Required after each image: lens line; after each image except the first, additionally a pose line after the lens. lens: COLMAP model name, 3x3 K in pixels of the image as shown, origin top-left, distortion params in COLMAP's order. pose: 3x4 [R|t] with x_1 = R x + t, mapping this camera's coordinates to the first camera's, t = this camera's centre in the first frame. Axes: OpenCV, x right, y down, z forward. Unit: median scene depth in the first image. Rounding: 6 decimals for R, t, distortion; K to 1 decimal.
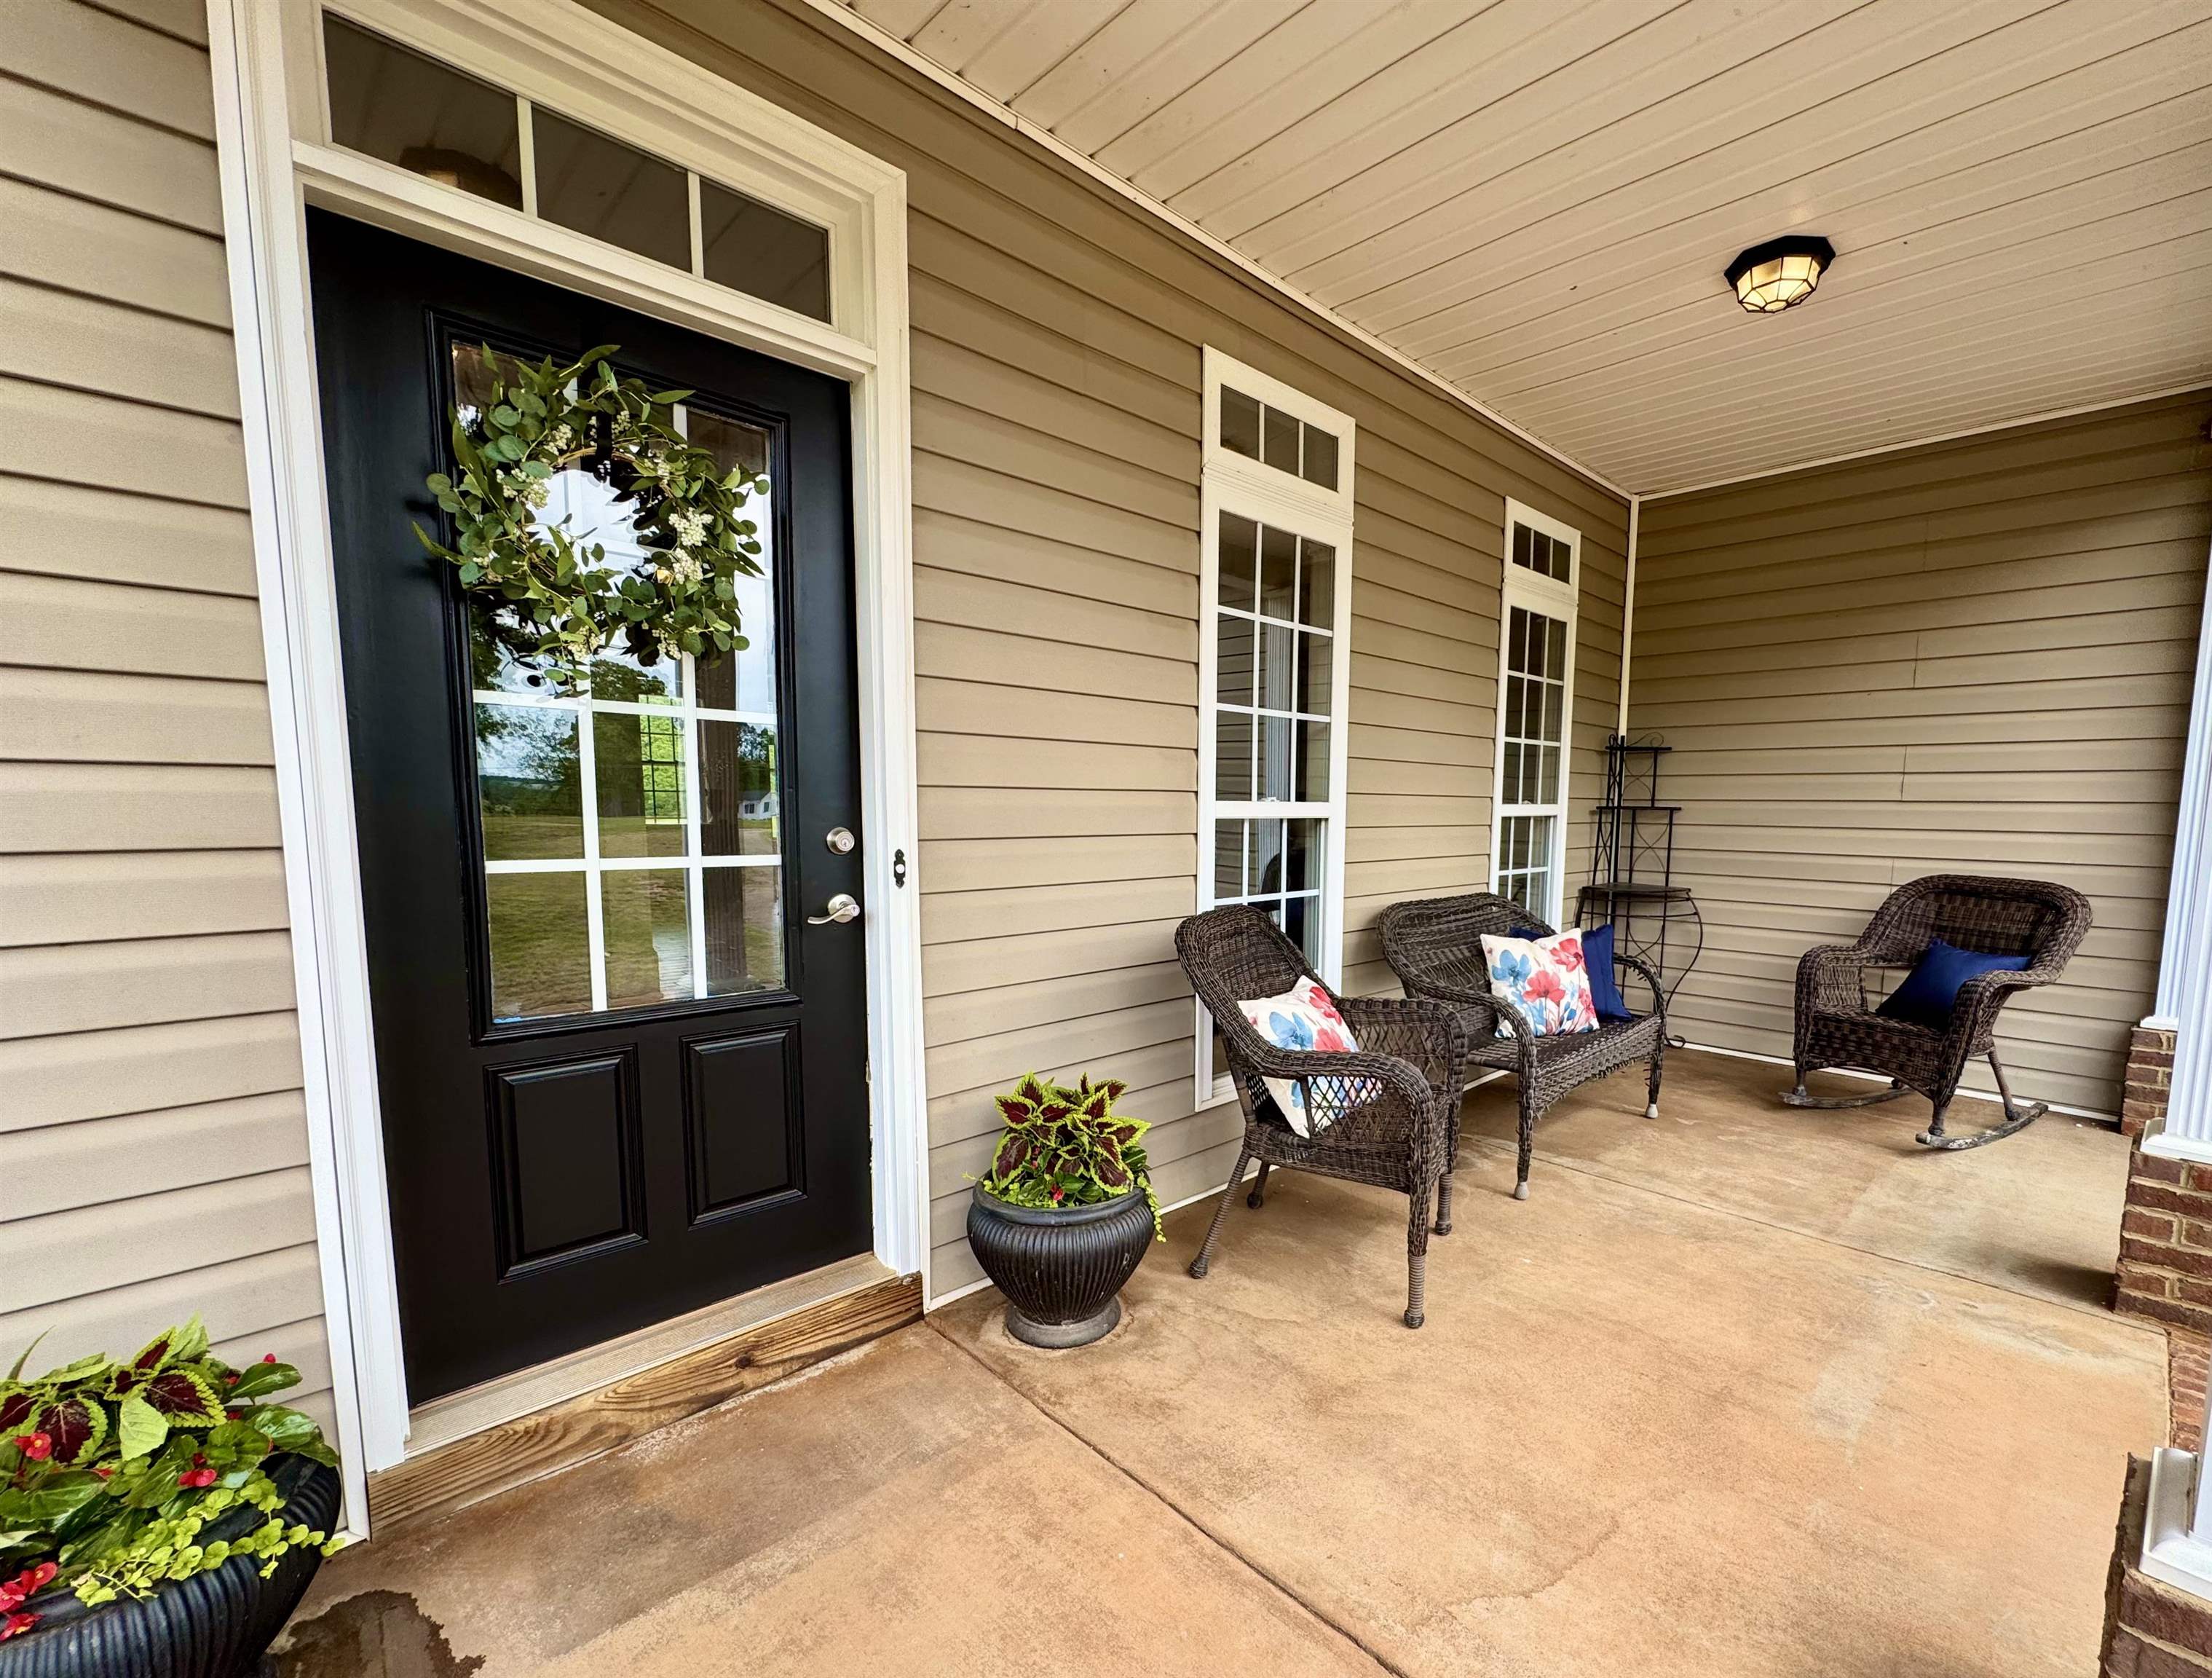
lens RADIAL K [[969.5, 0, 1206.6], [0, 969.5, 909.5], [0, 0, 1]] dist [-0.002593, -0.000105]
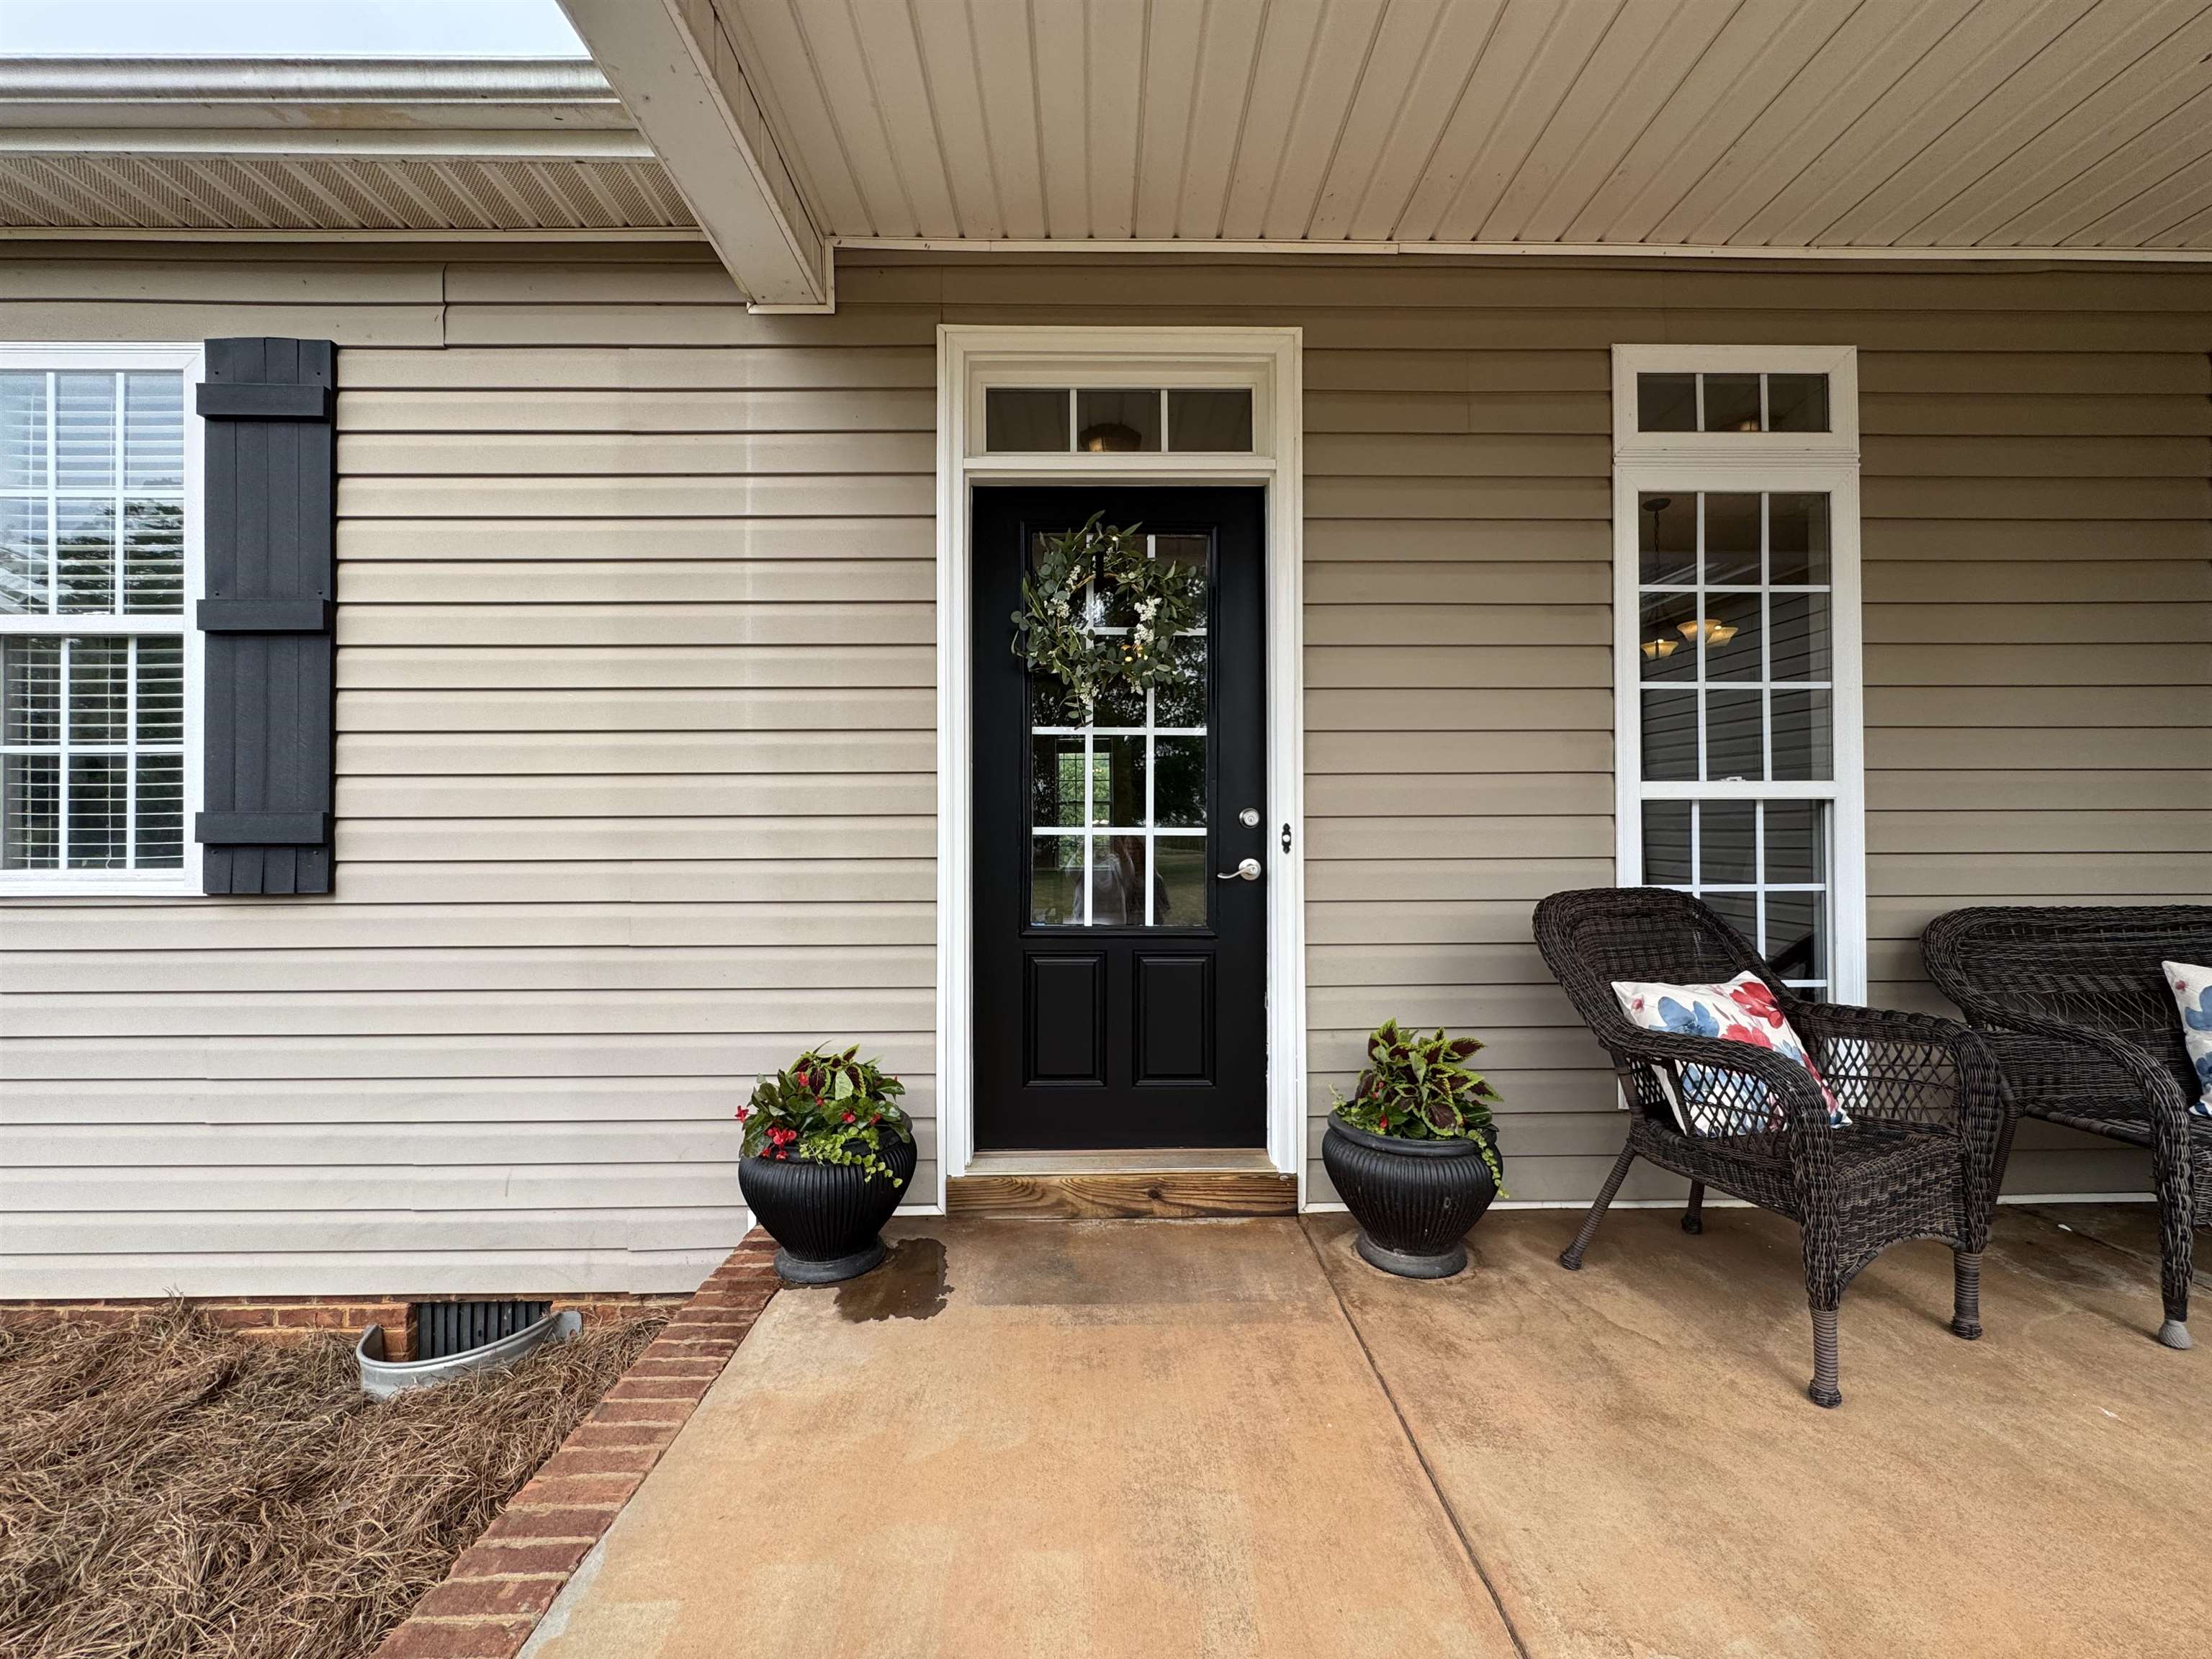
lens RADIAL K [[880.9, 0, 1106.0], [0, 880.9, 829.5], [0, 0, 1]] dist [-0.002352, -0.000317]
pose [[0.700587, -0.022542, -0.713210, 0.348760], [-0.068152, 0.992818, -0.098326, 0.077761], [0.710305, 0.117493, 0.694019, 0.026395]]
